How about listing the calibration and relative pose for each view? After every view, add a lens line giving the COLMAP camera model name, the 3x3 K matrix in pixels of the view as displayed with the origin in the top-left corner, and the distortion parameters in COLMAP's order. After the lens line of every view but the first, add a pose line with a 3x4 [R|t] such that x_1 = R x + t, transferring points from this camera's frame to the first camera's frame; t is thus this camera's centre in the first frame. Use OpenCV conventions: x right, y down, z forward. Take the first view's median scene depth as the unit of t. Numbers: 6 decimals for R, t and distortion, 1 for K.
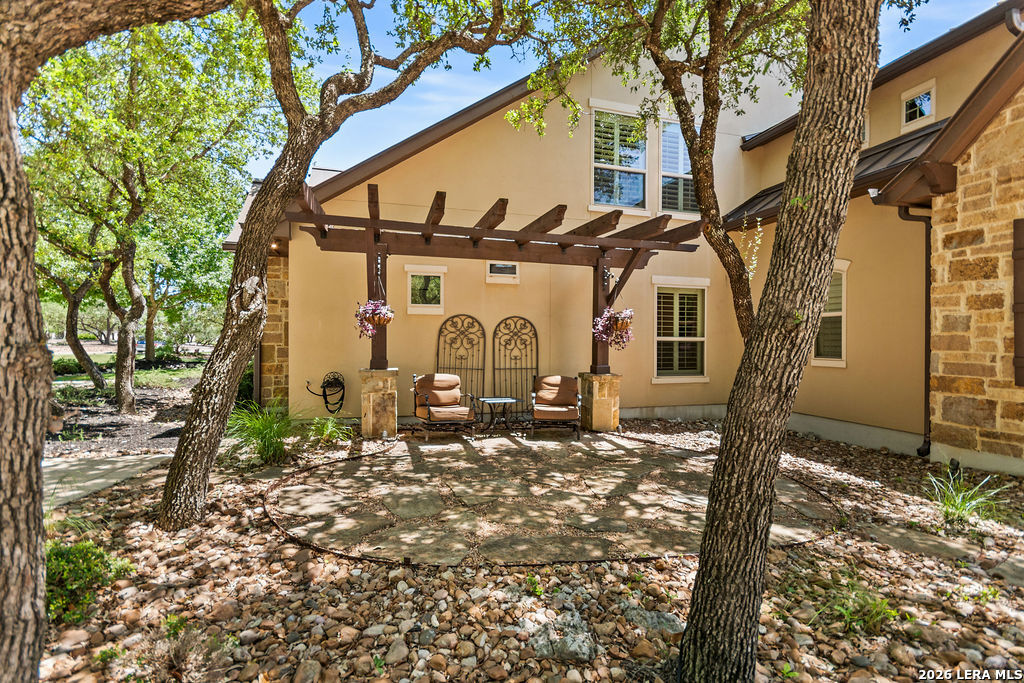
lens RADIAL K [[465.4, 0, 508.9], [0, 465.4, 340.2], [0, 0, 1]] dist [-0.004293, 0.001090]
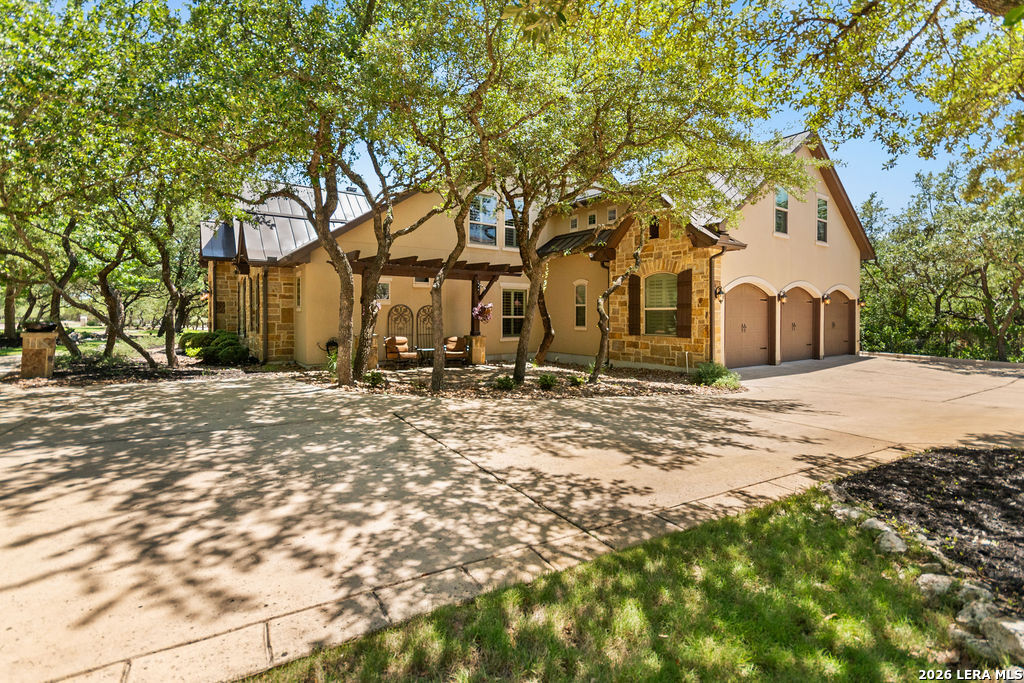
lens RADIAL K [[465.4, 0, 509.2], [0, 465.4, 337.5], [0, 0, 1]] dist [-0.004293, 0.001090]
pose [[0.944969, -0.021009, 0.326486, -0.316409], [0.003706, 0.998559, 0.053529, -0.024837], [-0.327140, -0.049373, 0.943685, -0.913569]]
